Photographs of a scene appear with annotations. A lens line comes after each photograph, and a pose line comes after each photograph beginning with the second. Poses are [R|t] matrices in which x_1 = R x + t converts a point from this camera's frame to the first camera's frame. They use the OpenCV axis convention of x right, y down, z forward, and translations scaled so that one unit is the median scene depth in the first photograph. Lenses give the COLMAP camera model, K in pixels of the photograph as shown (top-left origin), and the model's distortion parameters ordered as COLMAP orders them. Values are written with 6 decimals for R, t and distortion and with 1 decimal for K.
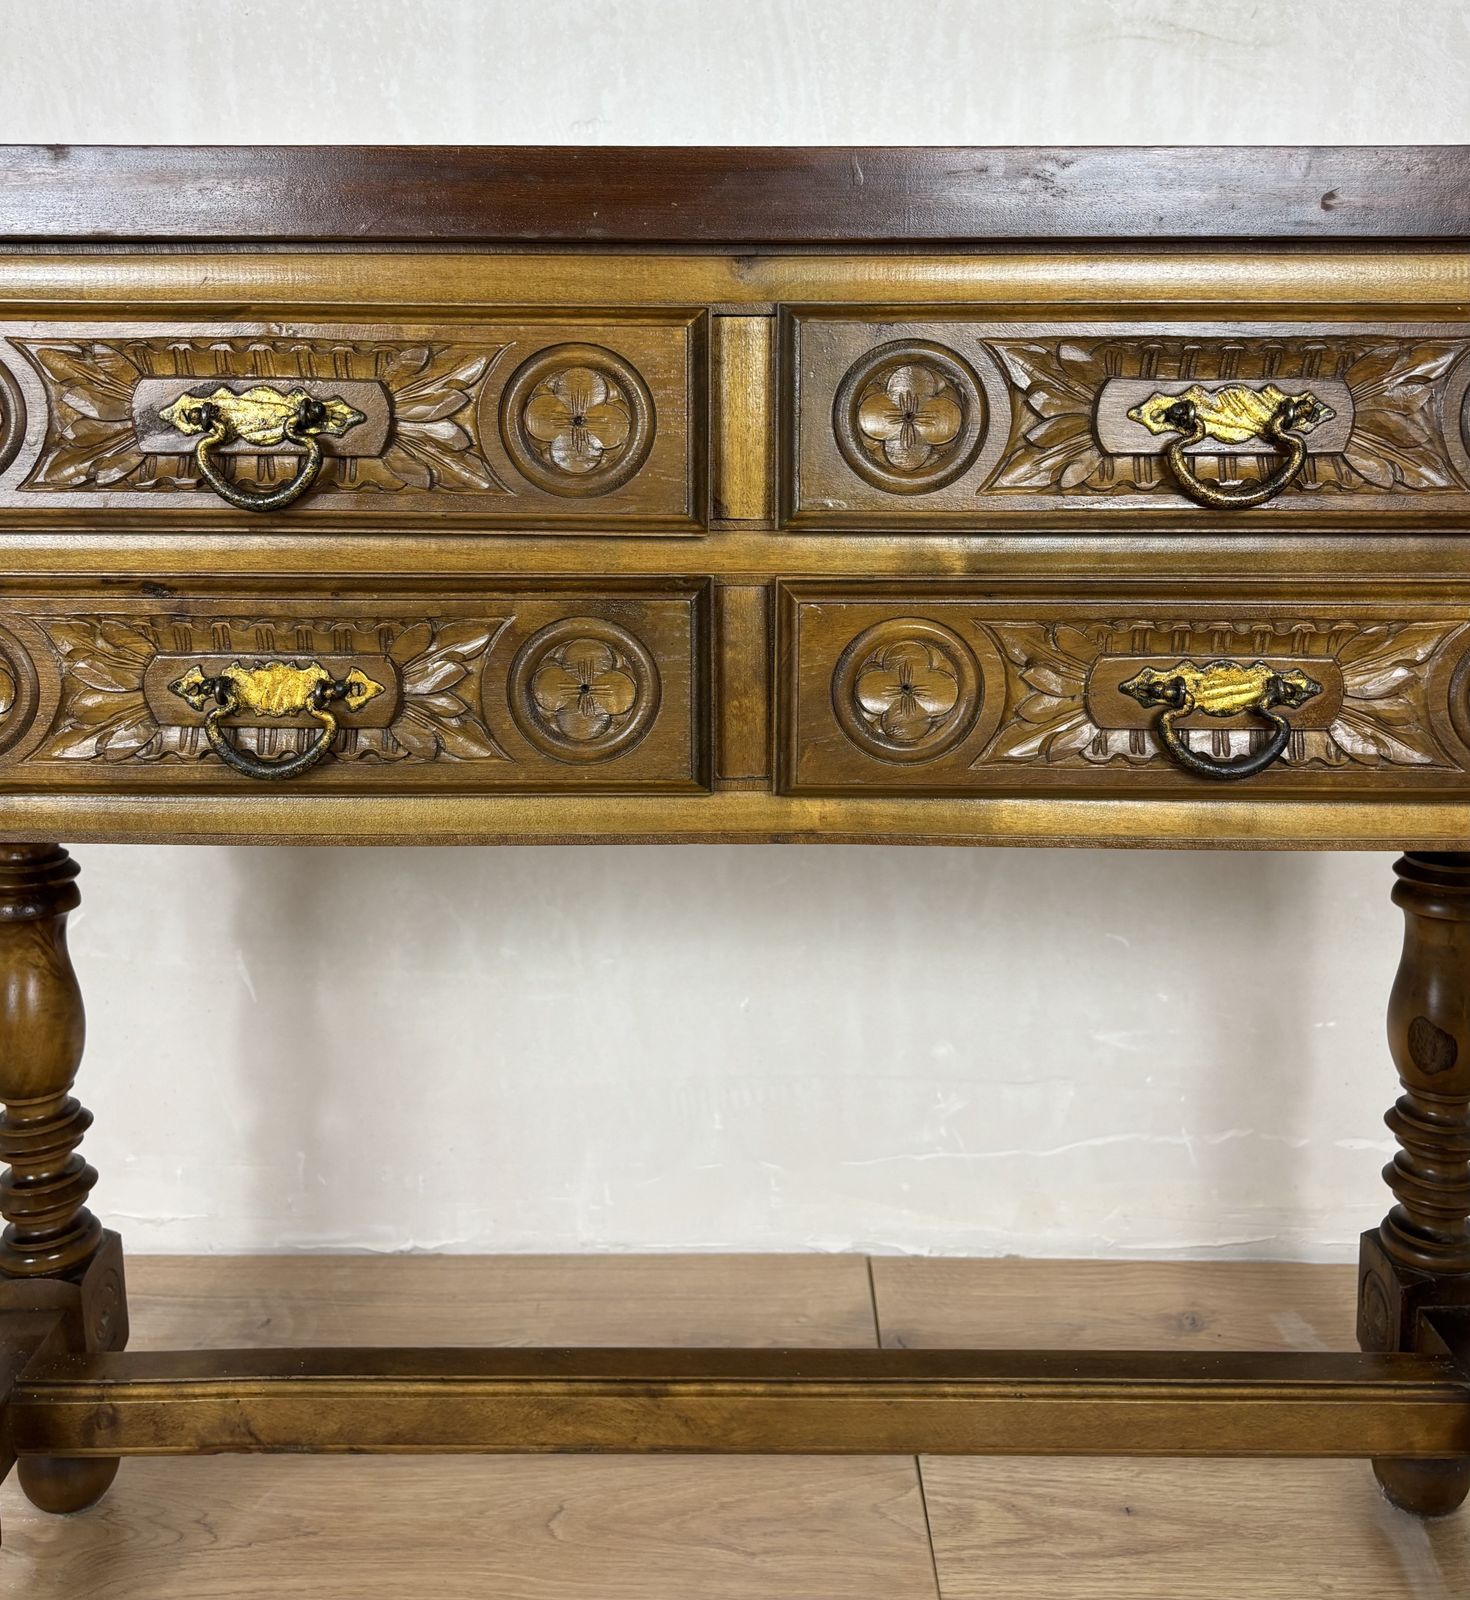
lens RADIAL K [[1558.8, 0, 729.8], [0, 1558.8, 600.0], [0, 0, 1]] dist [0.019476, 0.000000]
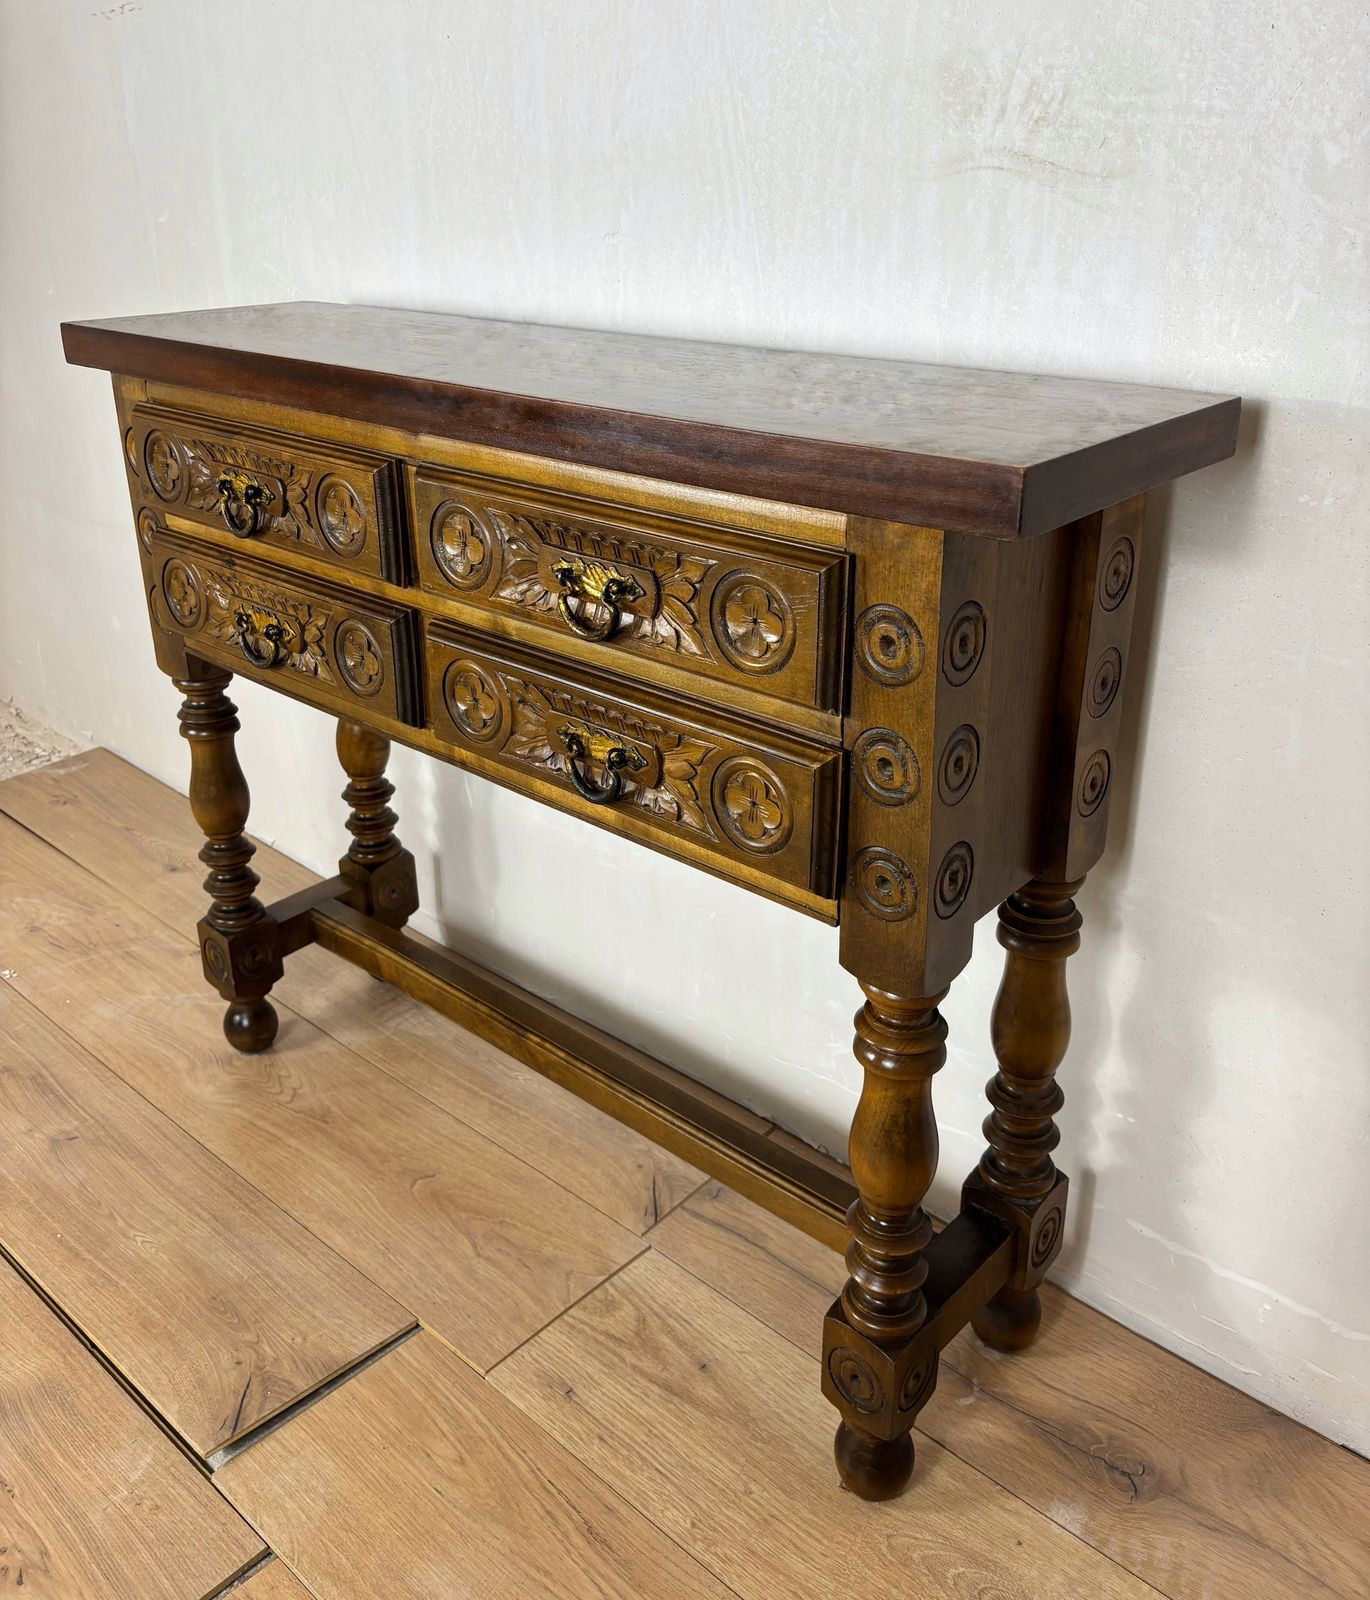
lens RADIAL K [[1395.5, 0, 695.4], [0, 1395.5, 674.4], [0, 0, 1]] dist [0.021742, -0.001734]
pose [[0.748996, 0.226387, -0.622699, 1.211248], [-0.073617, 0.962432, 0.261353, -0.376321], [0.658472, -0.149911, 0.737524, 0.040403]]
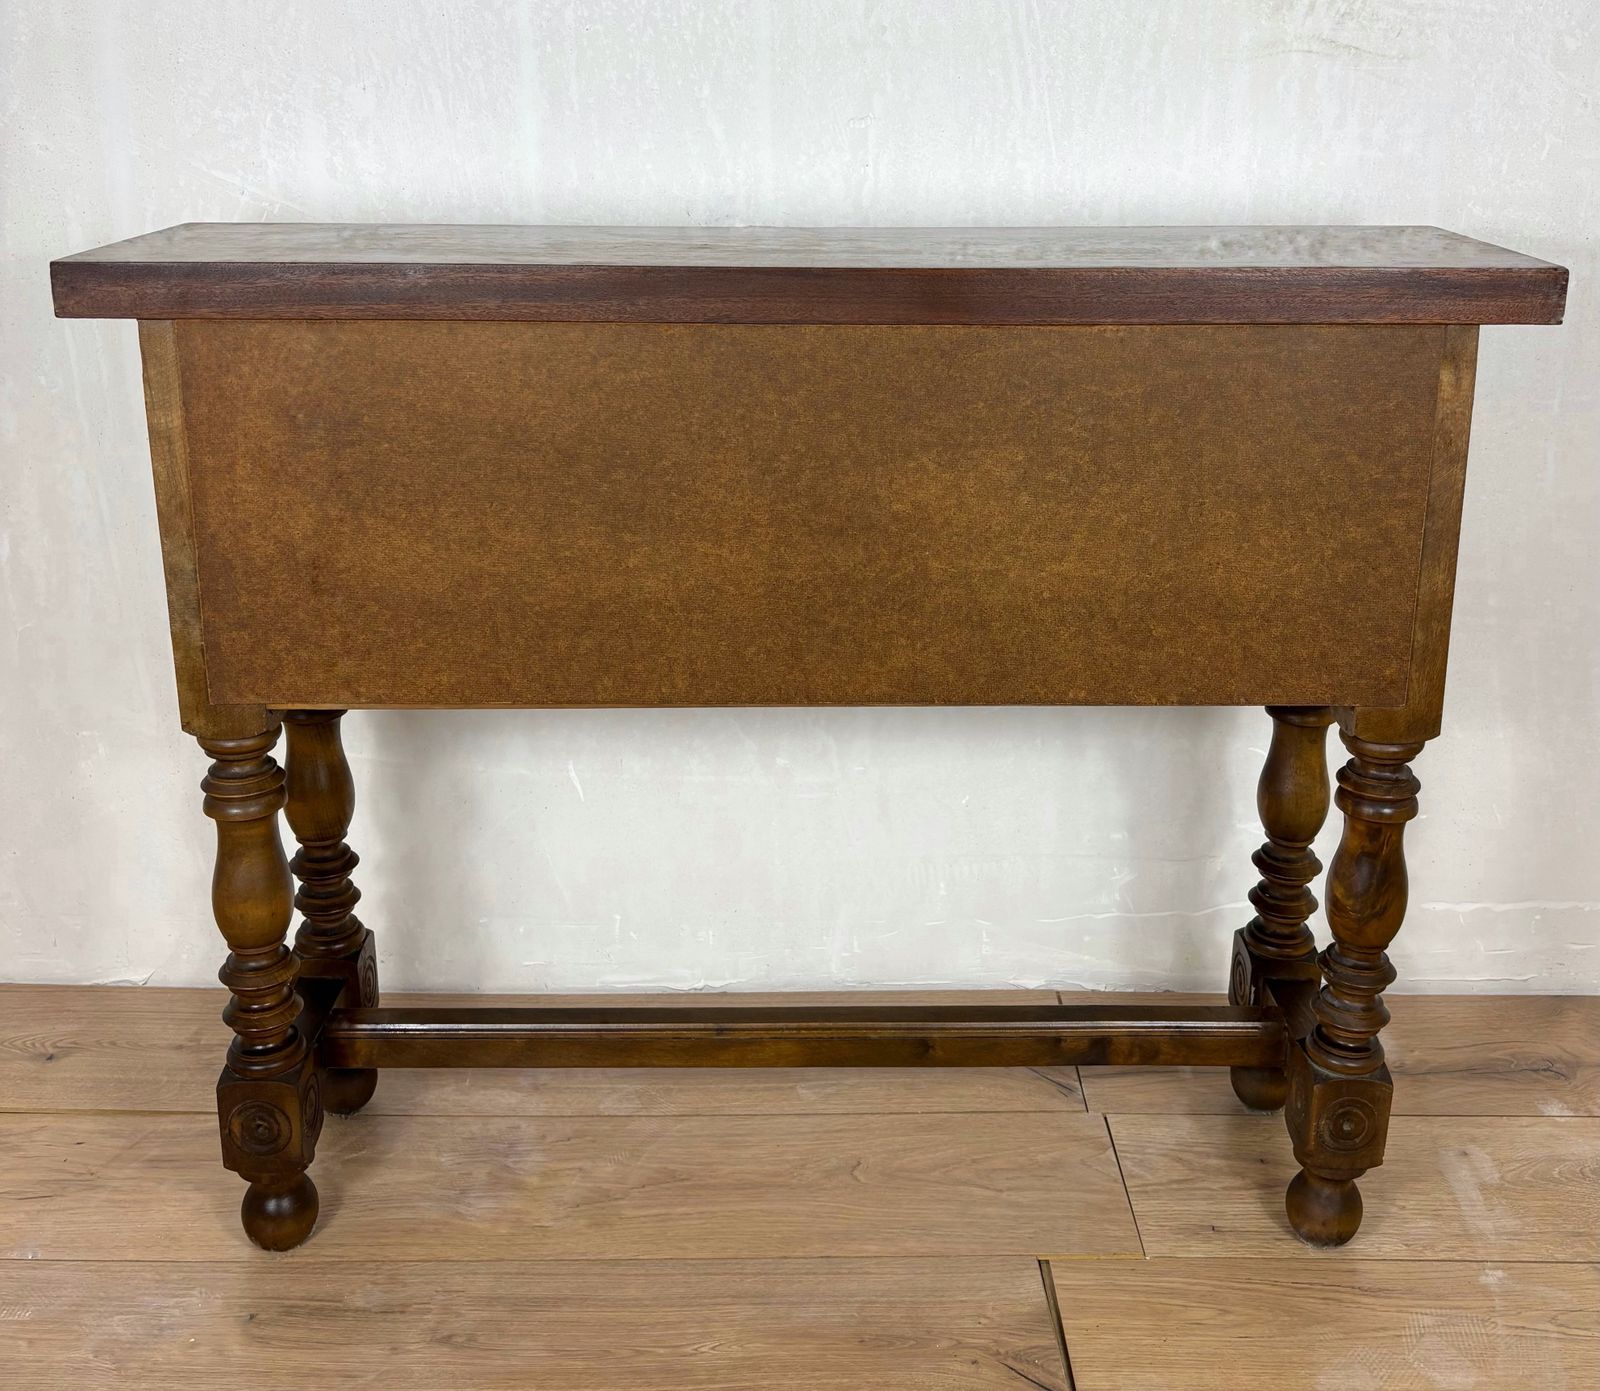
lens RADIAL K [[1739.8, 0, 810.5], [0, 1739.8, 527.6], [0, 0, 1]] dist [0.014415, 0.000000]
pose [[0.999955, -0.000167, 0.009442, -0.205016], [-0.001338, 0.987257, 0.159128, -0.281680], [-0.009348, -0.159134, 0.987213, -0.865675]]
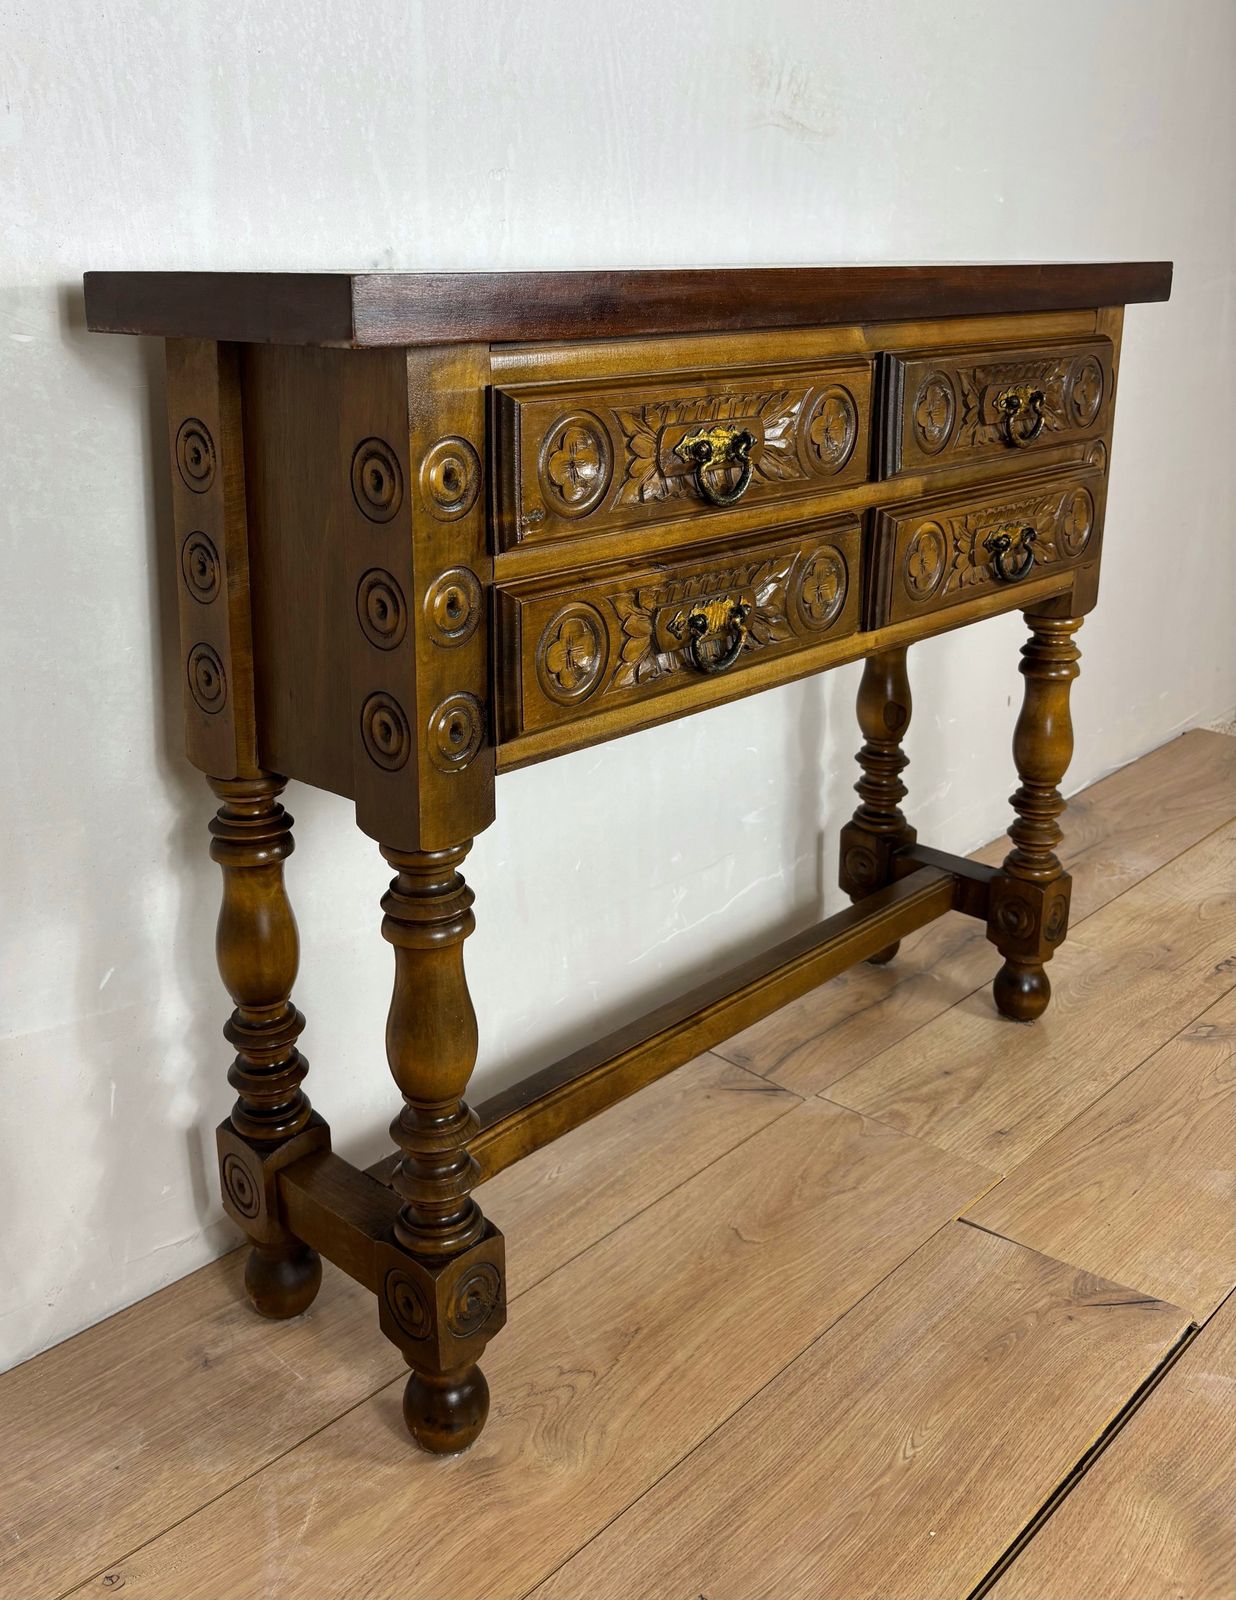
lens RADIAL K [[1502.8, 0, 517.0], [0, 1502.8, 600.3], [0, 0, 1]] dist [0.017932, 0.000000]
pose [[0.710380, -0.160591, 0.685253, -1.429607], [0.088529, 0.986276, 0.139361, -0.182988], [-0.698229, -0.038335, 0.714848, 0.056308]]
